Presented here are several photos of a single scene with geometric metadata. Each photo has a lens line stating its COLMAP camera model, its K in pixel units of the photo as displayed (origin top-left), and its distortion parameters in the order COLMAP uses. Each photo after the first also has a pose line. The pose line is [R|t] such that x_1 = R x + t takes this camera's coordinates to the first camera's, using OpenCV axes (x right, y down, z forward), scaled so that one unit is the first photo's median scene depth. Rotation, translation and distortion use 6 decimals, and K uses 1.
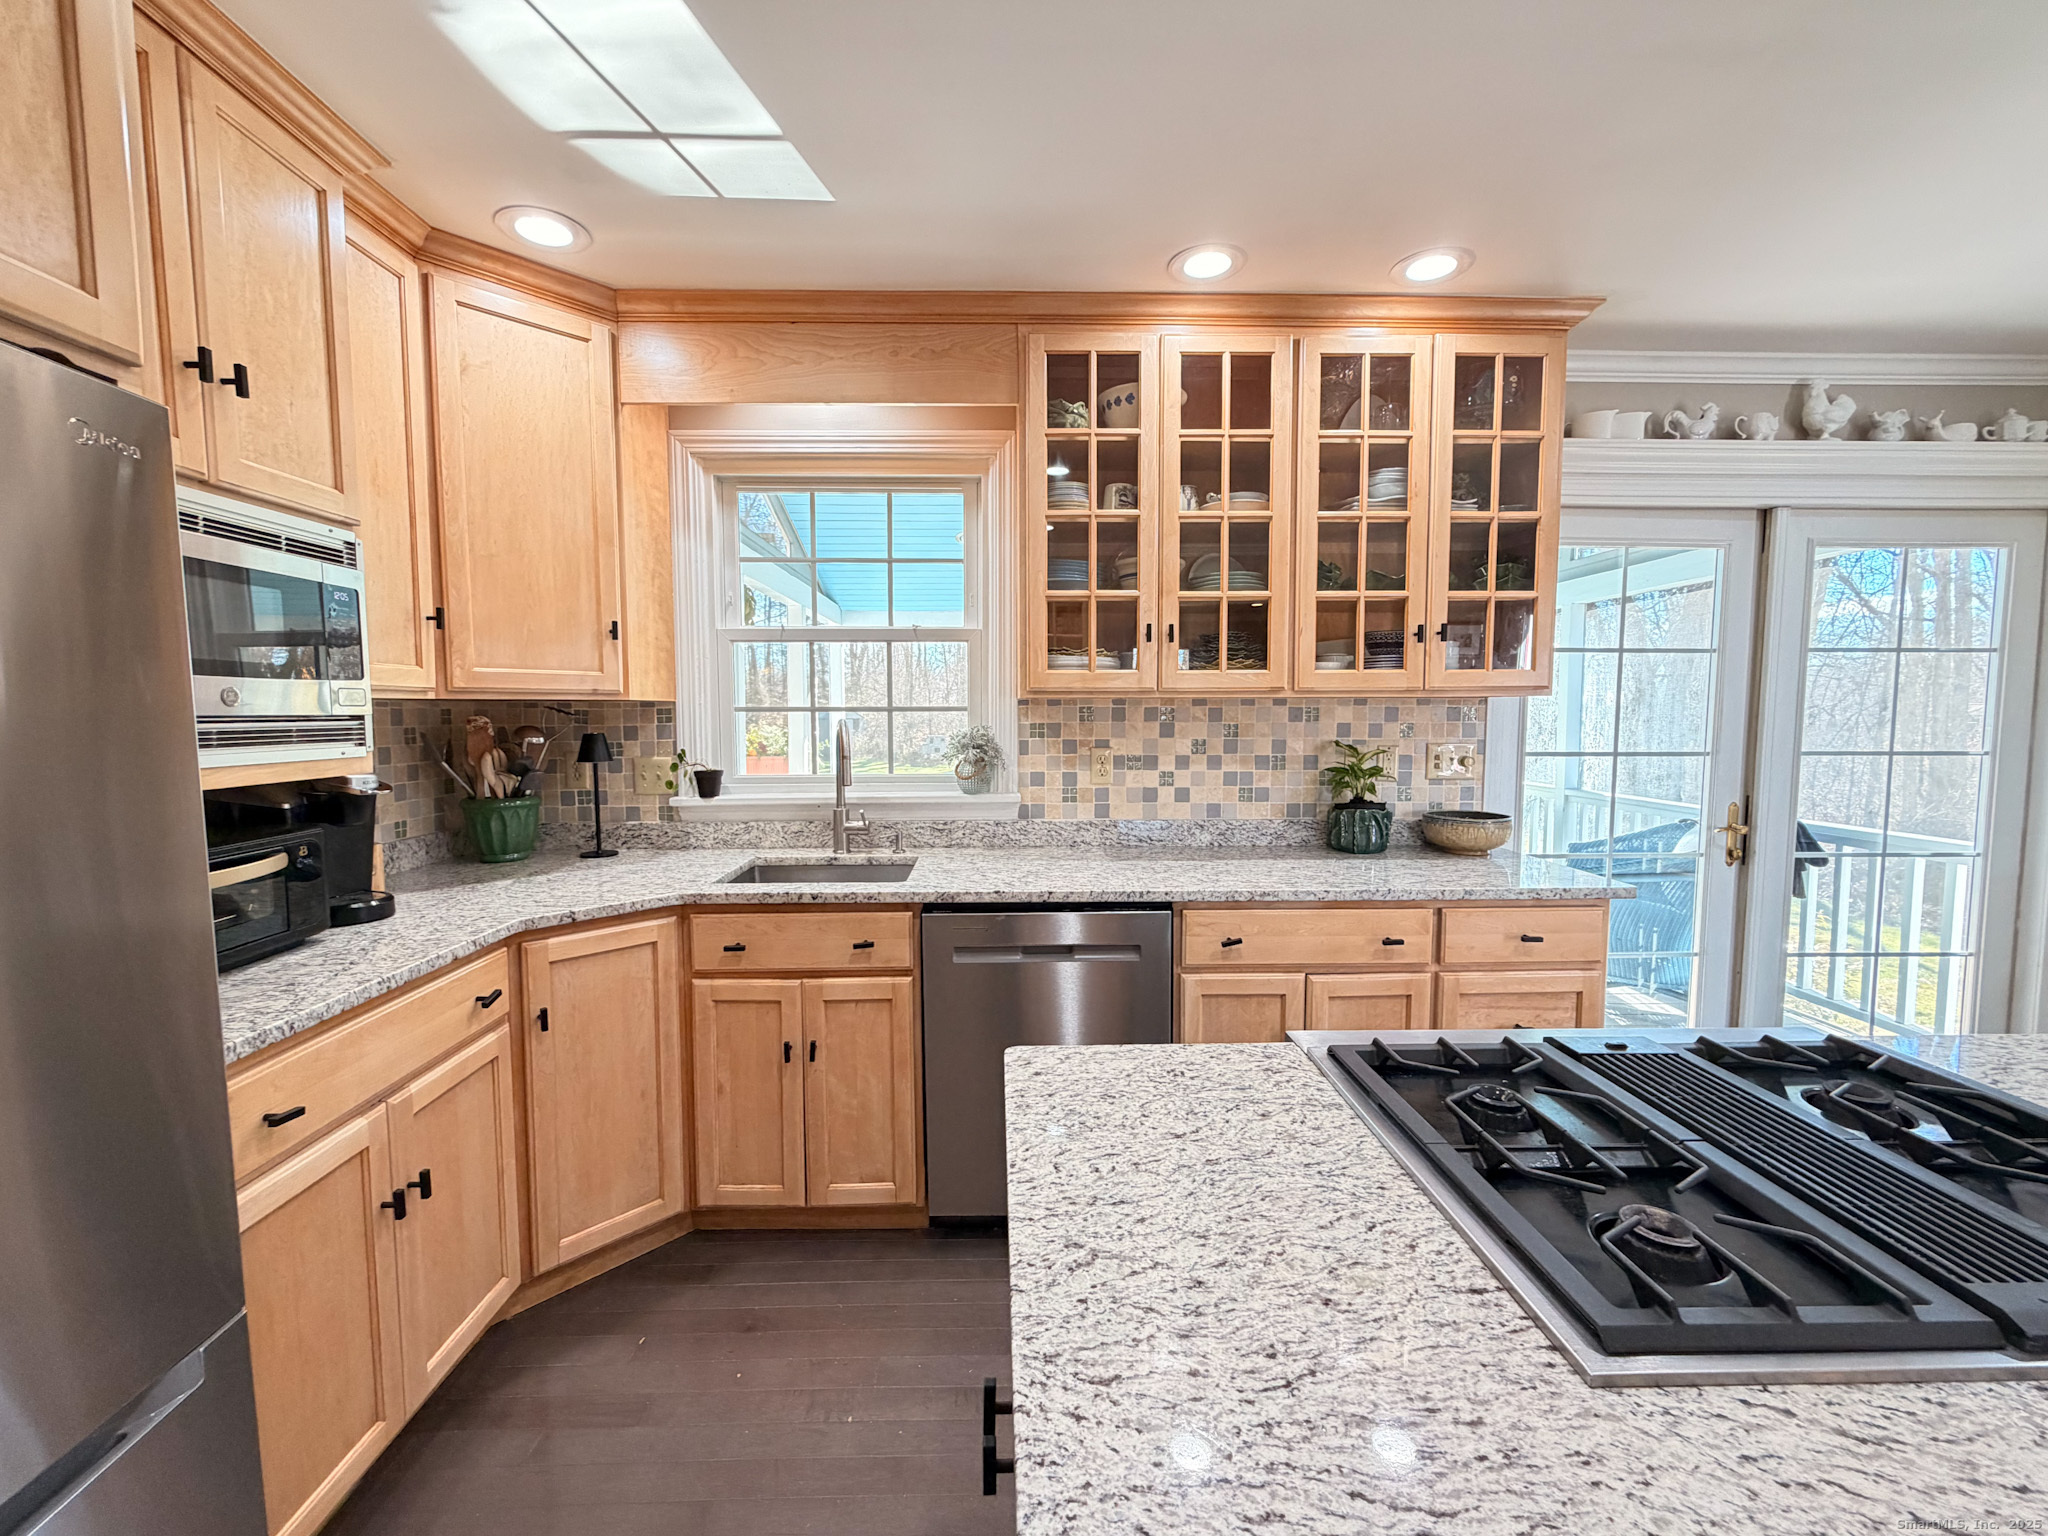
lens RADIAL K [[841.5, 0, 1021.5], [0, 841.5, 770.4], [0, 0, 1]] dist [-0.000395, -0.000041]
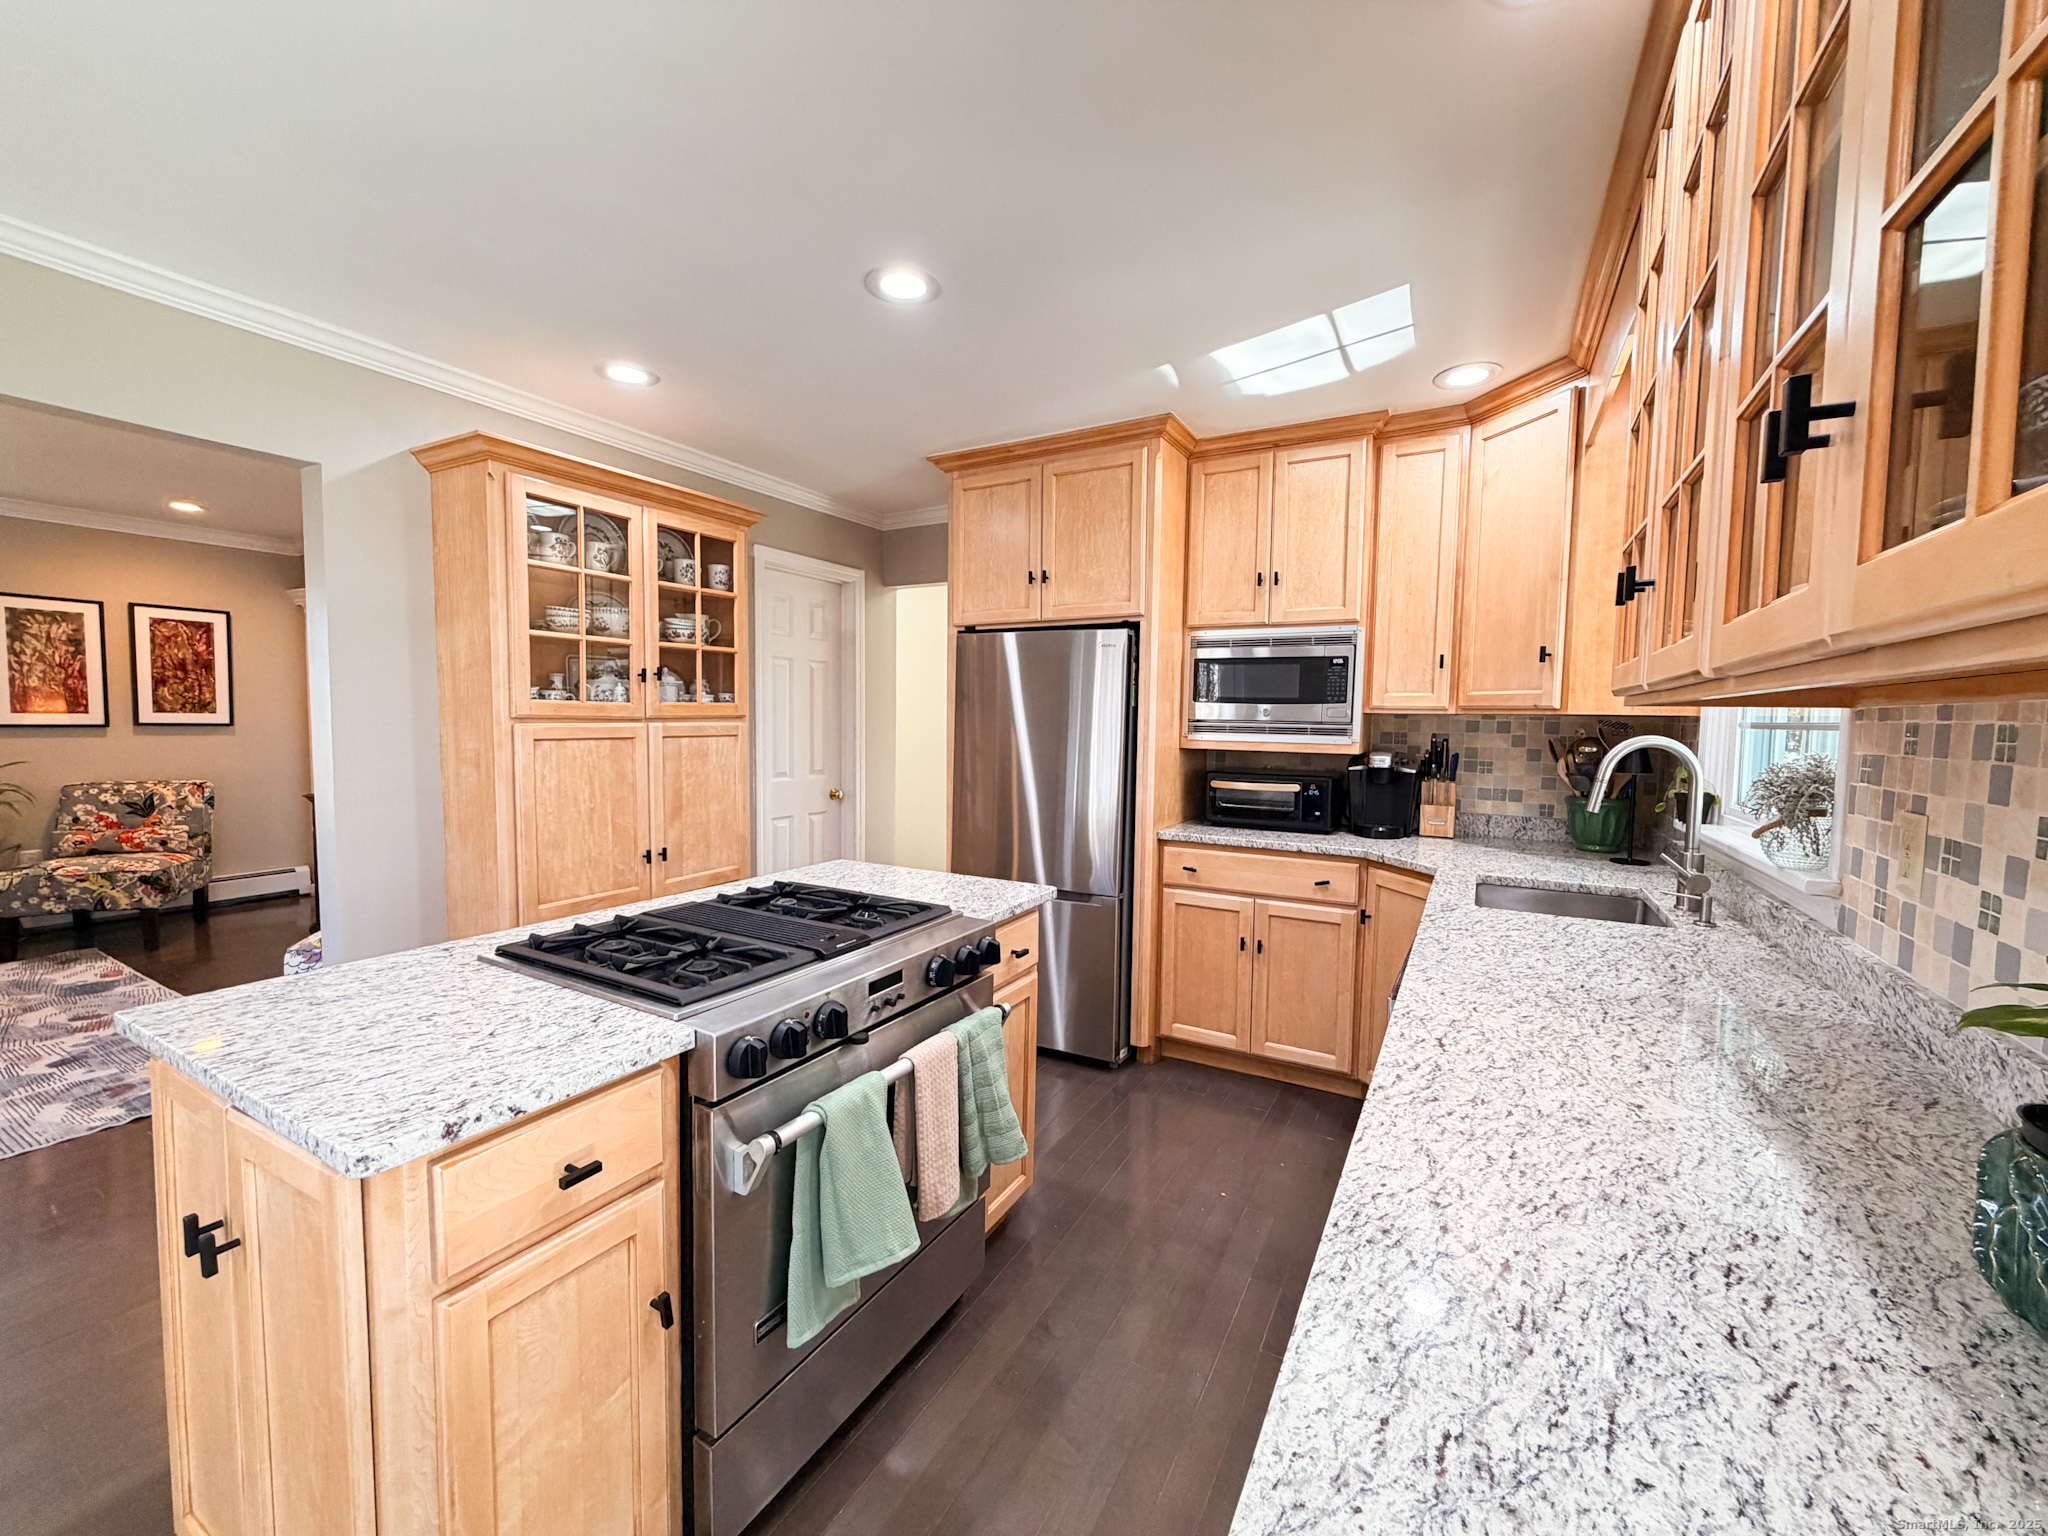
lens RADIAL K [[841.5, 0, 1021.5], [0, 841.5, 770.4], [0, 0, 1]] dist [-0.000395, -0.000041]
pose [[-0.504048, 0.050283, -0.862211, 1.106304], [-0.080315, 0.991249, 0.104760, -0.088399], [0.859933, 0.122052, -0.495598, 1.204588]]
